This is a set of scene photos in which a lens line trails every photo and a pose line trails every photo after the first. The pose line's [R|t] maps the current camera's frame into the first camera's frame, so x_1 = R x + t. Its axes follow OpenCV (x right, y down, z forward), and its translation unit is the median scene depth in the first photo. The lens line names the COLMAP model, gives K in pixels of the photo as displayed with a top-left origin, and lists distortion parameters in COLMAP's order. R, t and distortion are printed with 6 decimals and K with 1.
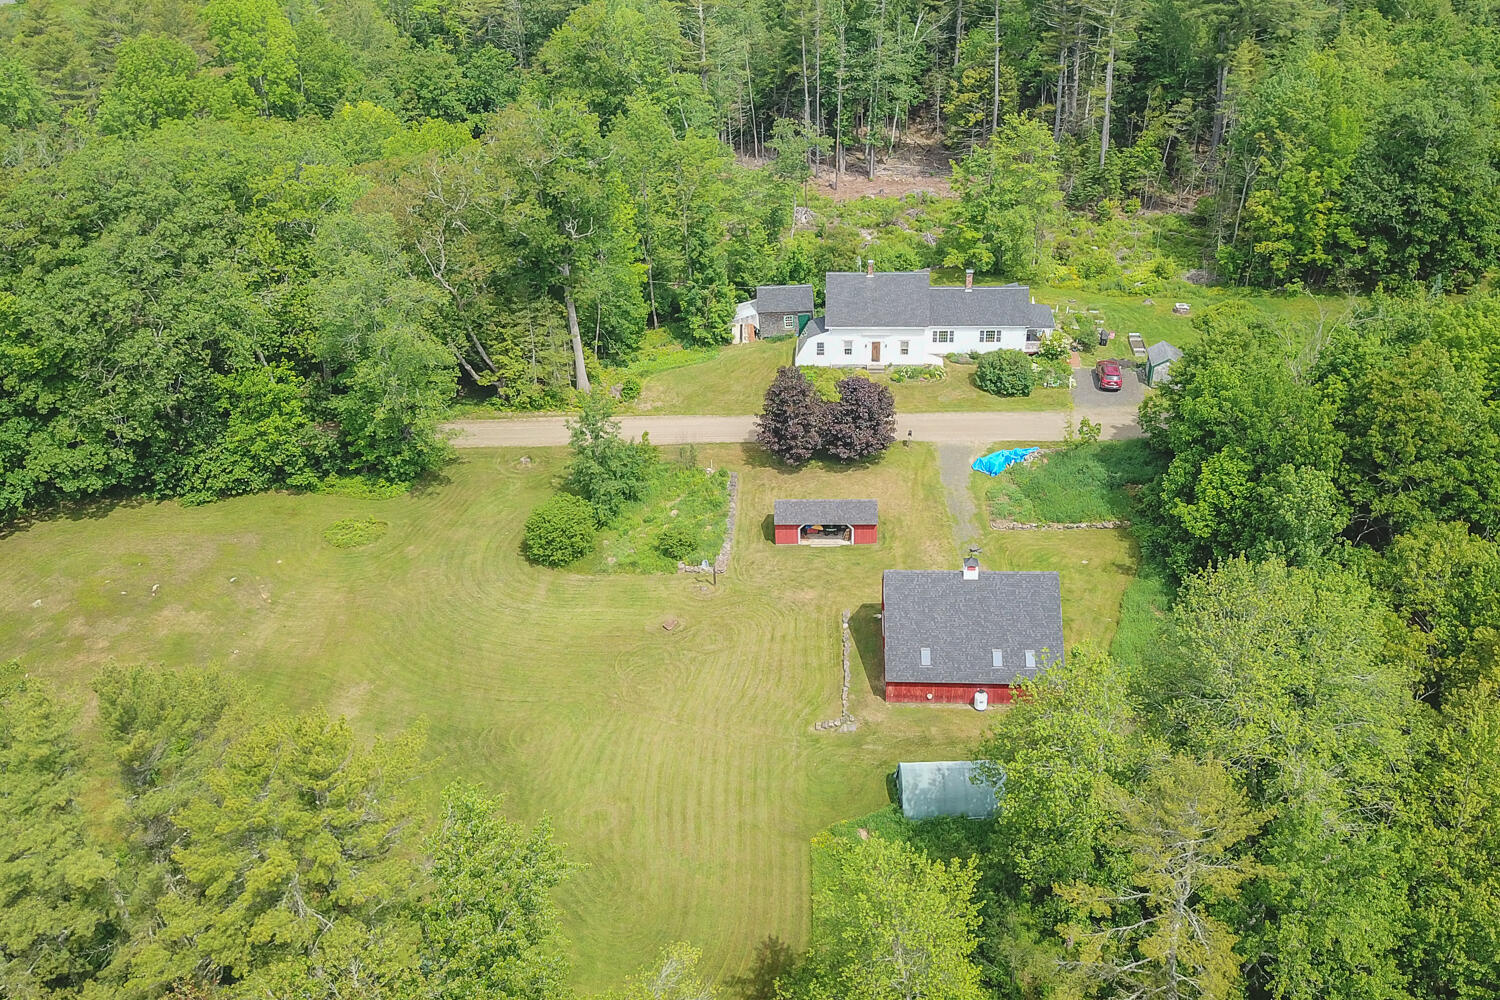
lens RADIAL K [[1359.2, 0, 750.0], [0, 1359.2, 500.0], [0, 0, 1]] dist [0.006759, -0.082517]
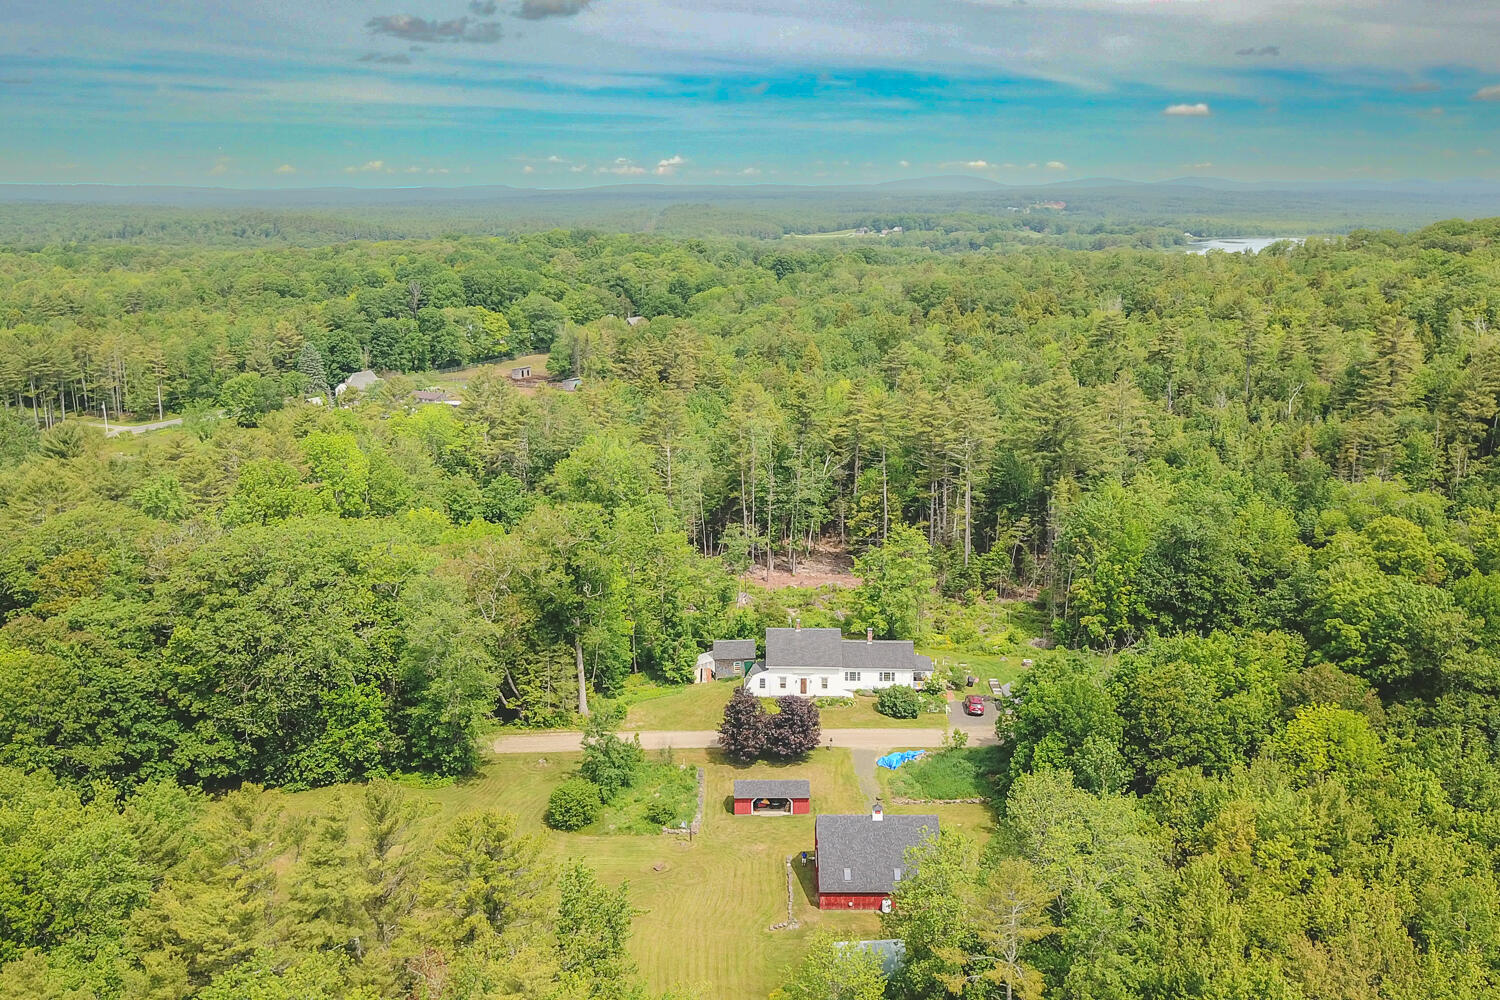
lens RADIAL K [[1305.3, 0, 750.0], [0, 1305.3, 500.0], [0, 0, 1]] dist [0.003338, -0.762842]
pose [[0.997916, 0.013516, 0.063102, -0.046063], [0.007206, 0.948369, -0.317088, 0.130506], [-0.064129, 0.316882, 0.946295, -0.291670]]
